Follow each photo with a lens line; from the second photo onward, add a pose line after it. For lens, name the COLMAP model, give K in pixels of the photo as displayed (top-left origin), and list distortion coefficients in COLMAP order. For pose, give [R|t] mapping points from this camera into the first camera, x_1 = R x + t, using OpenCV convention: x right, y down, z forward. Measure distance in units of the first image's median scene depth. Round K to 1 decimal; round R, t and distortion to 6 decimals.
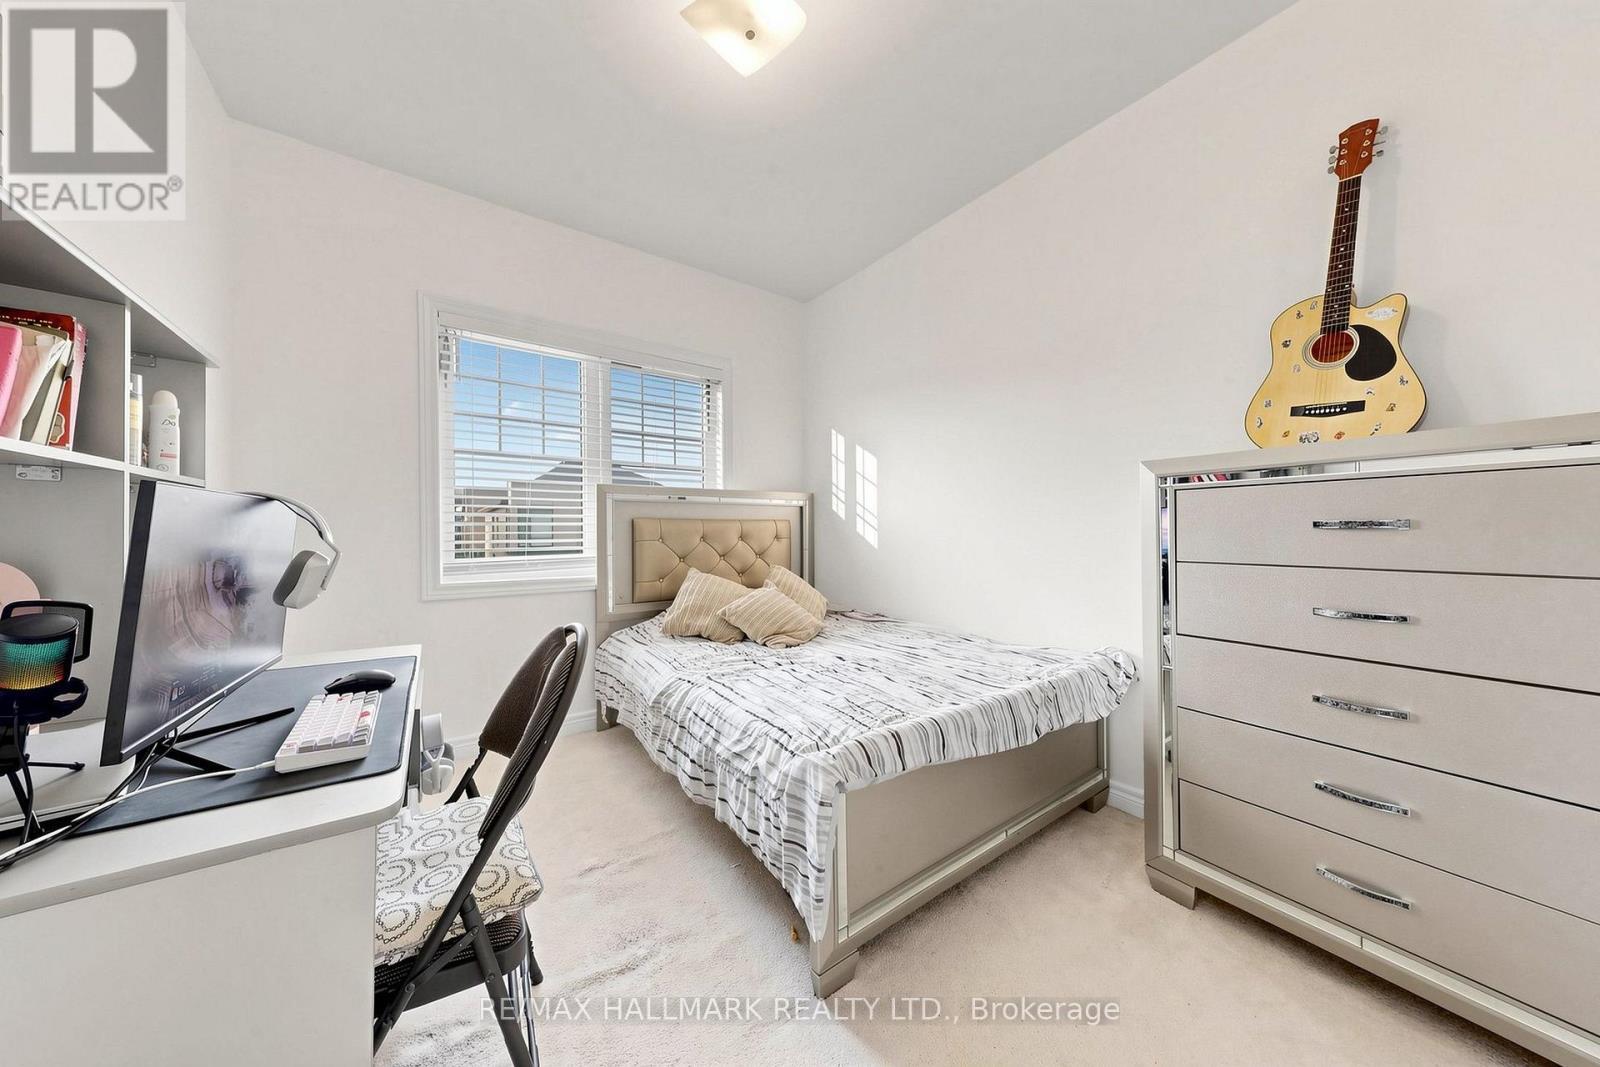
lens RADIAL K [[609.5, 0, 802.9], [0, 609.5, 536.6], [0, 0, 1]] dist [0.000057, 0.000088]
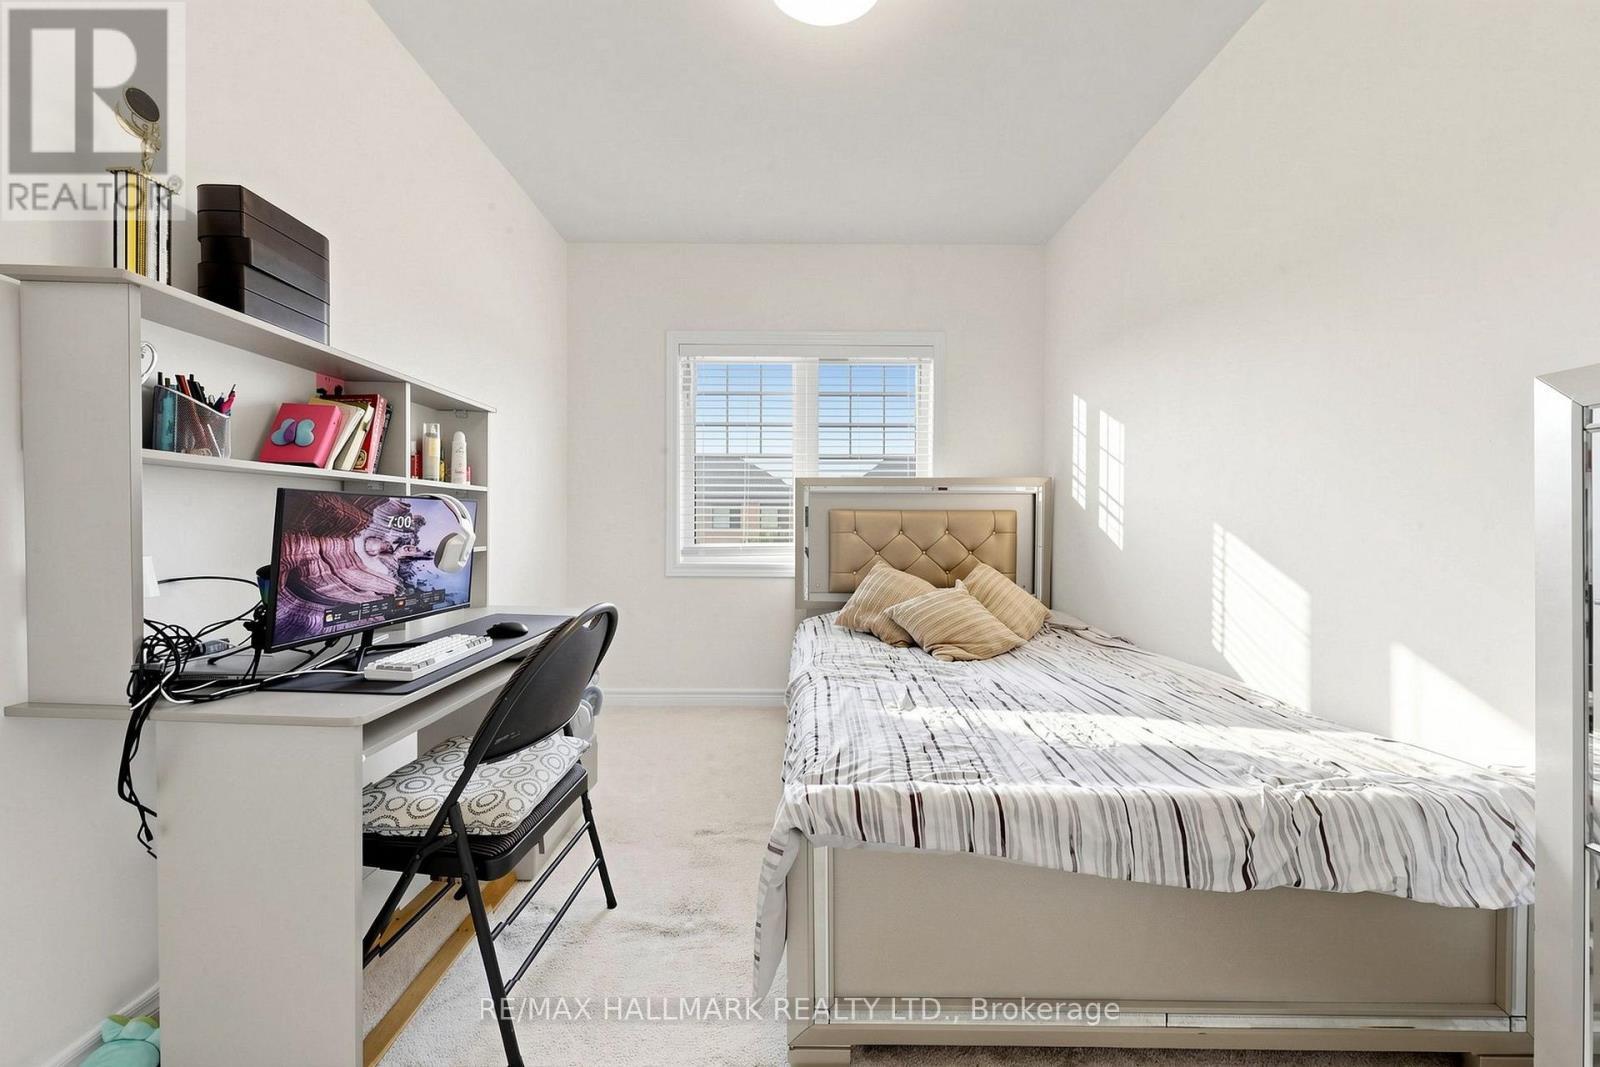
lens RADIAL K [[581.0, 0, 800.0], [0, 581.0, 533.5], [0, 0, 1]] dist [-0.000780, 0.000101]
pose [[0.745836, 0.019433, -0.665846, 0.349831], [-0.013623, 0.999810, 0.013921, -0.003464], [0.665991, -0.001312, 0.745959, 0.255392]]
